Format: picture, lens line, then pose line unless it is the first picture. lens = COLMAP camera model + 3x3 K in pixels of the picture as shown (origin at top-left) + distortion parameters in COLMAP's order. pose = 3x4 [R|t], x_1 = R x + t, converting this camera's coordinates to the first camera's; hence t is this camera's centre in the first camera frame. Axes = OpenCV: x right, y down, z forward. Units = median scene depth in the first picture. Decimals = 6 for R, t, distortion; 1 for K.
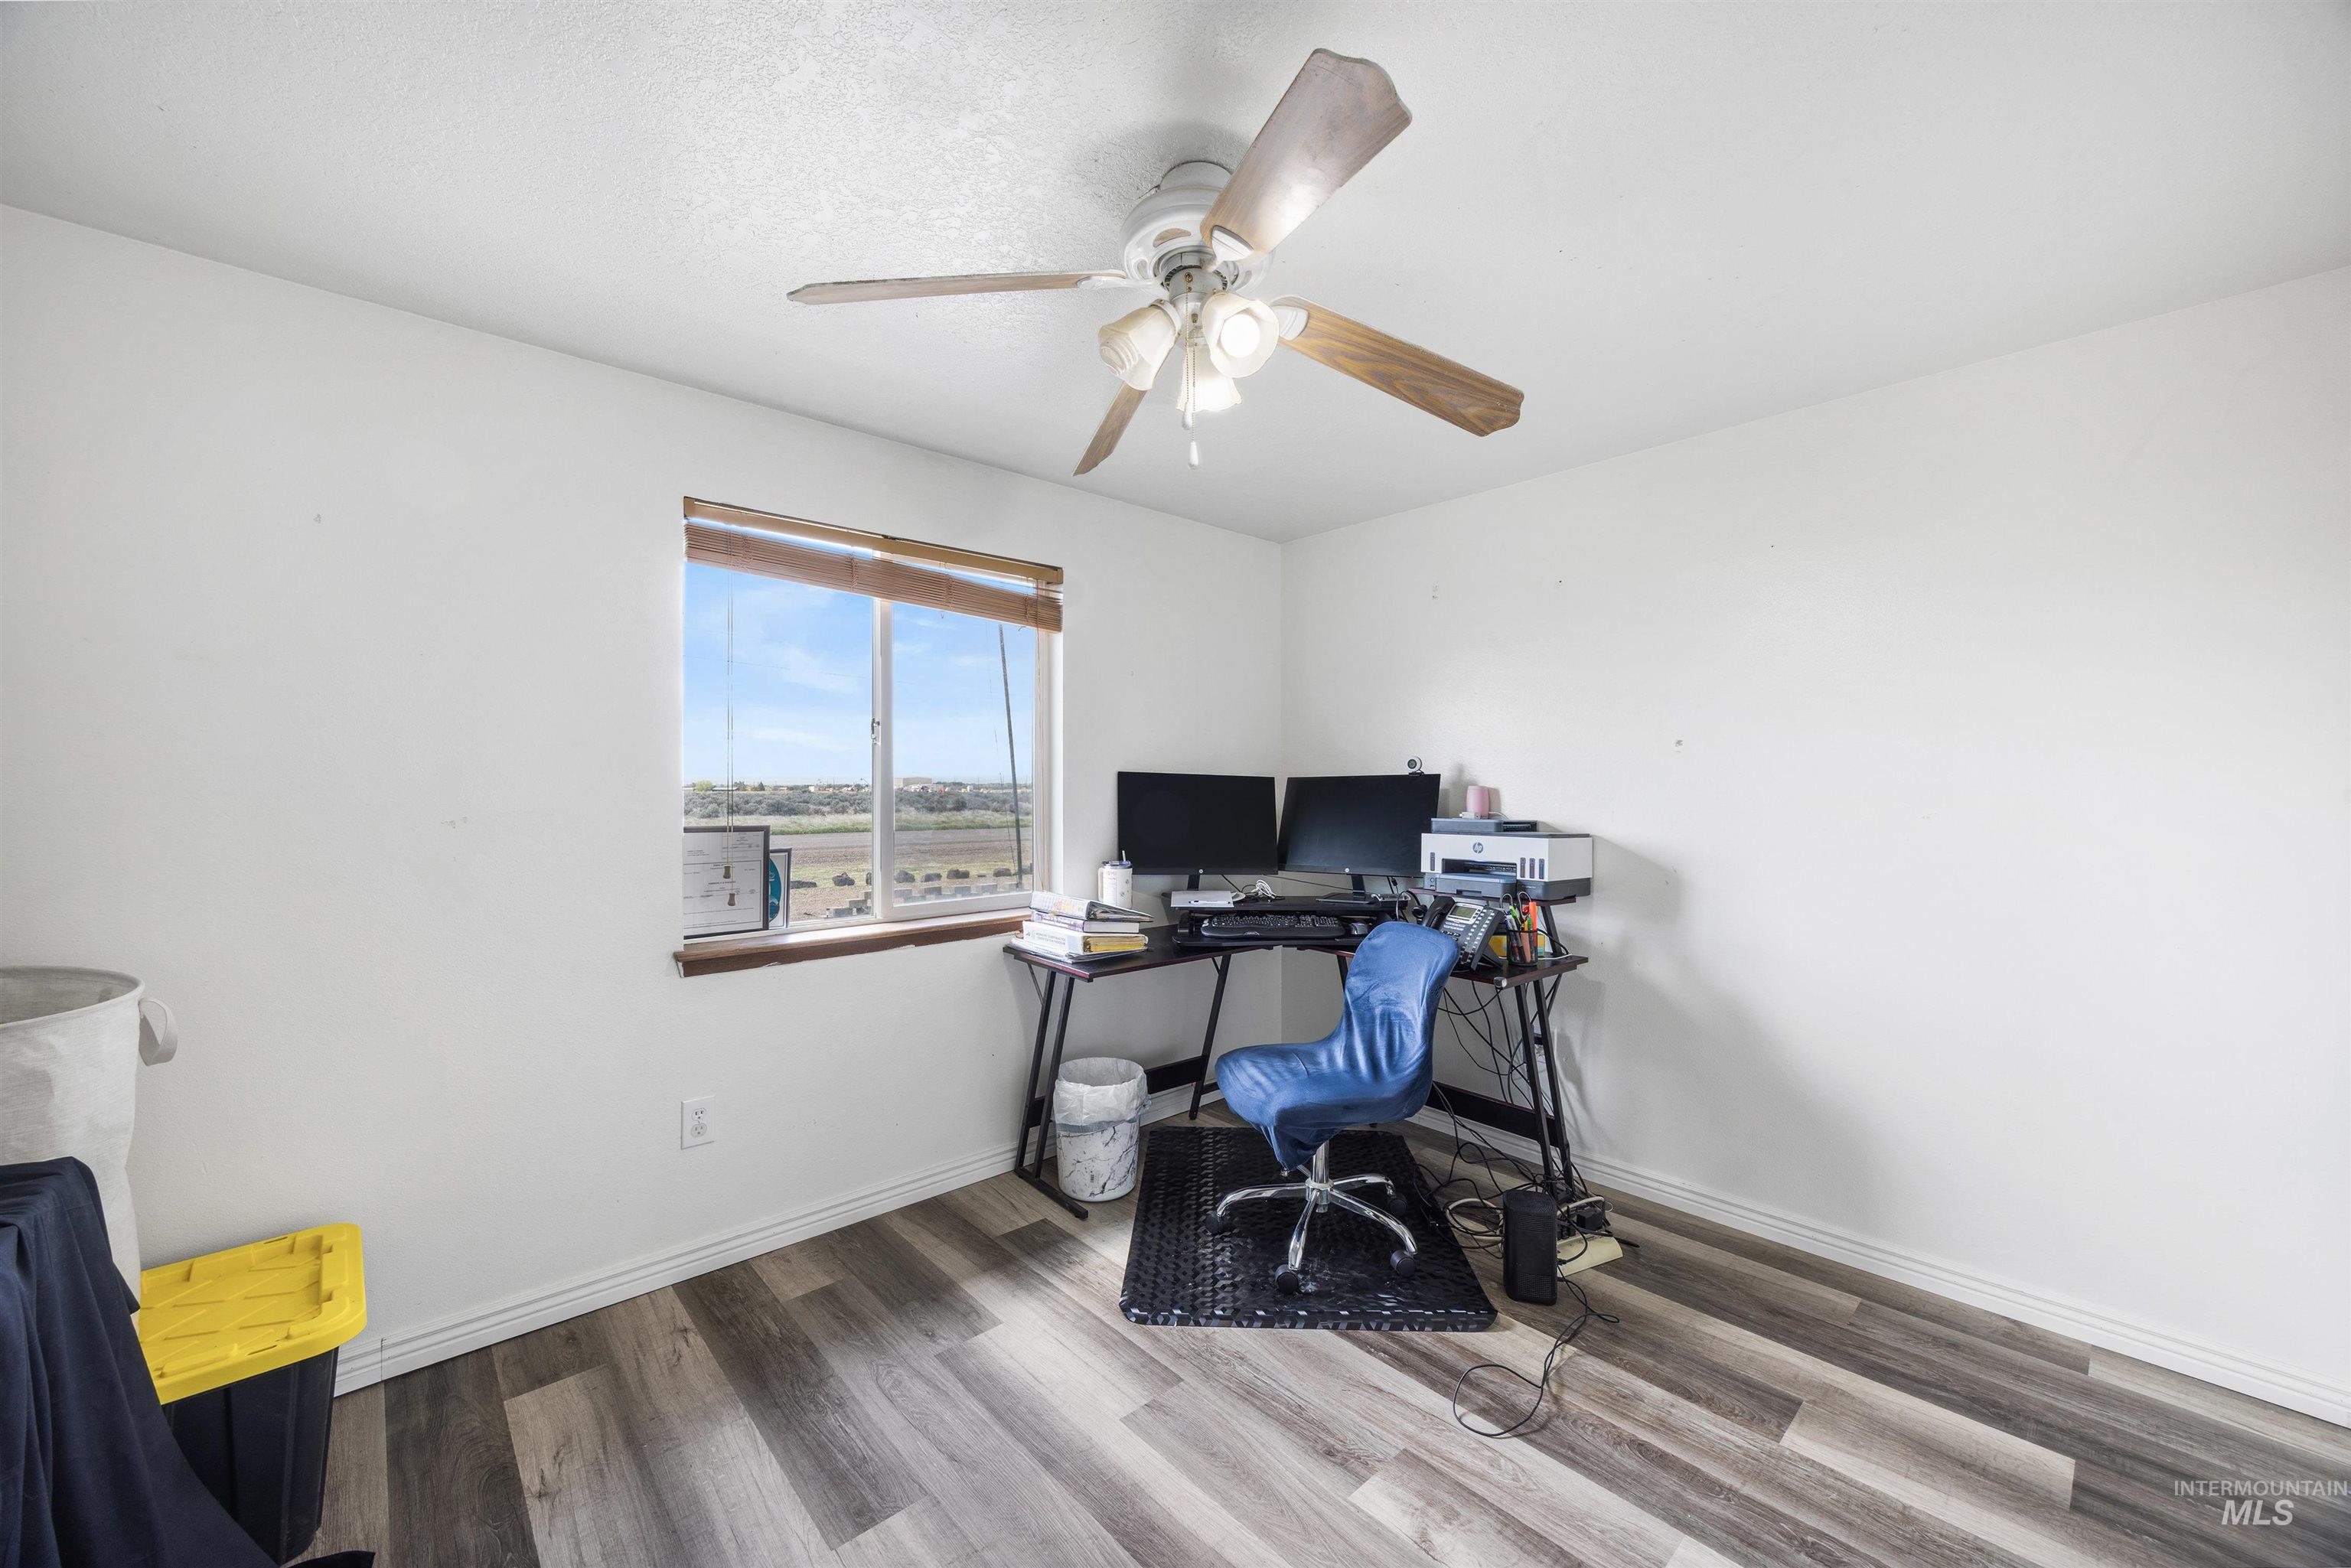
lens RADIAL K [[900.7, 0, 1177.8], [0, 900.7, 777.1], [0, 0, 1]] dist [-0.000692, 0.000090]
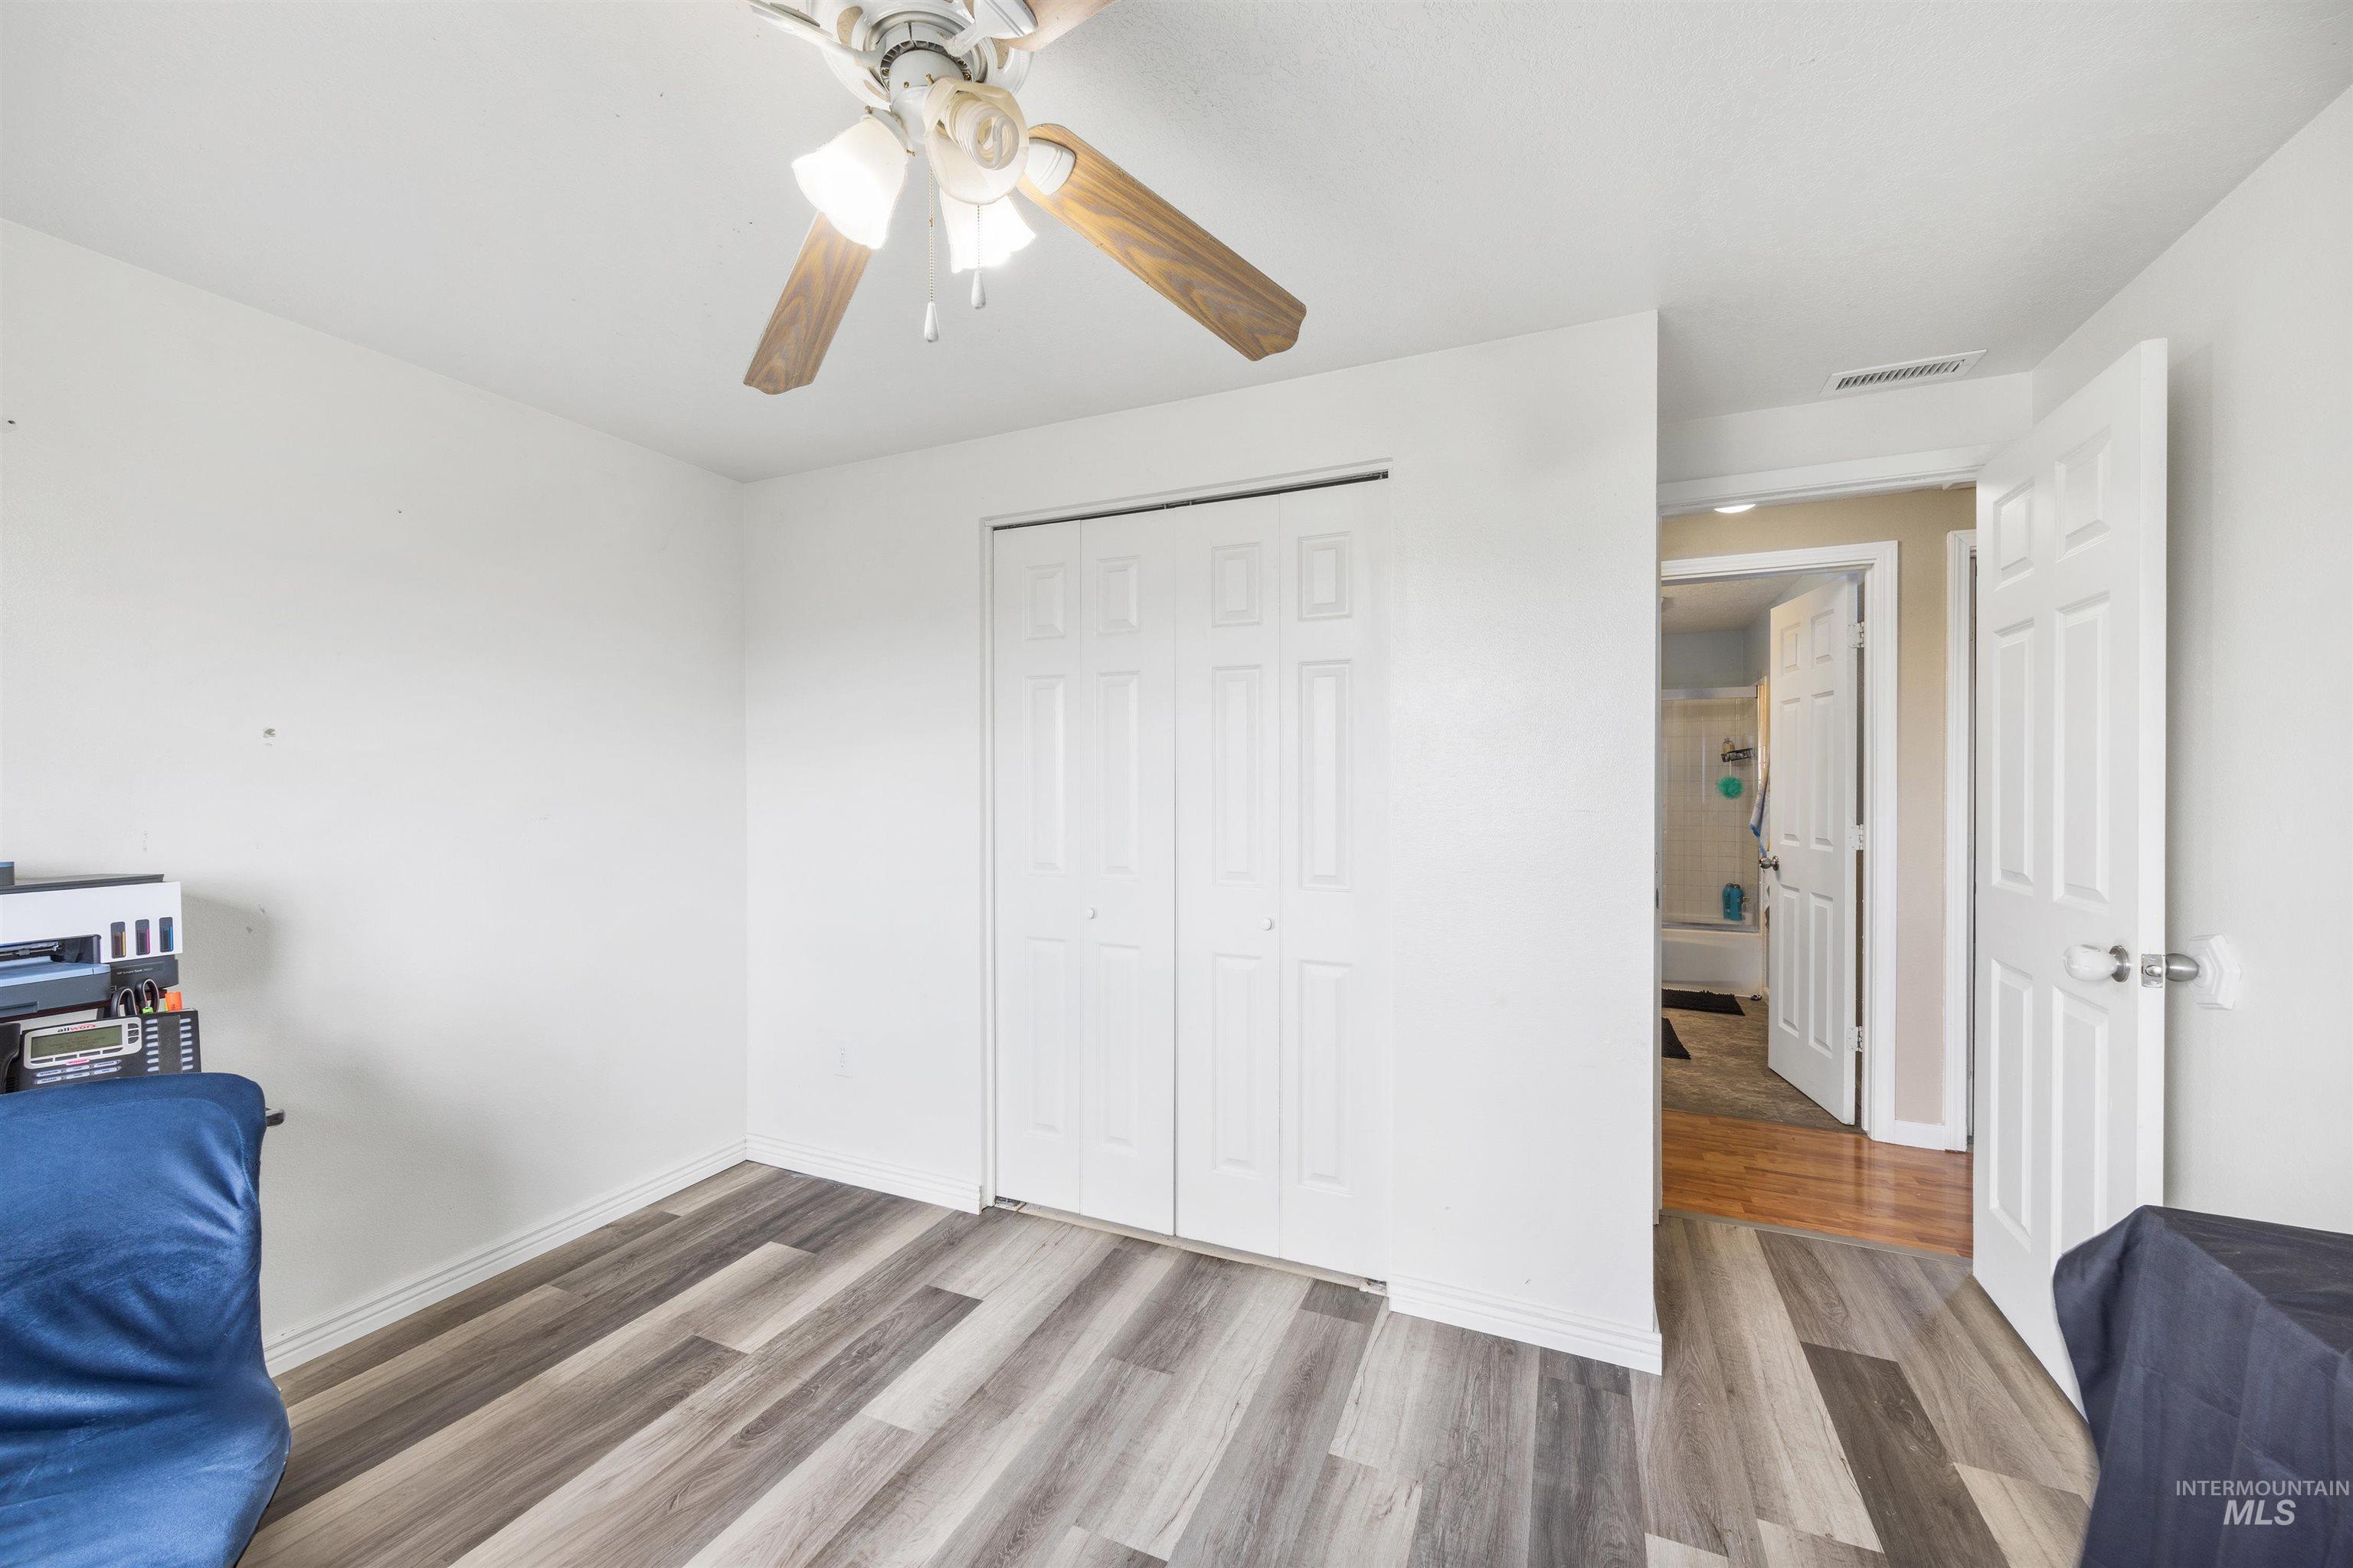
lens RADIAL K [[901.5, 0, 1178.8], [0, 901.5, 777.1], [0, 0, 1]] dist [-0.000692, 0.000090]
pose [[-0.404473, 0.007538, 0.914519, -0.587055], [0.004947, 0.999969, -0.006055, 0.008393], [-0.914537, 0.002075, -0.404498, 0.911022]]
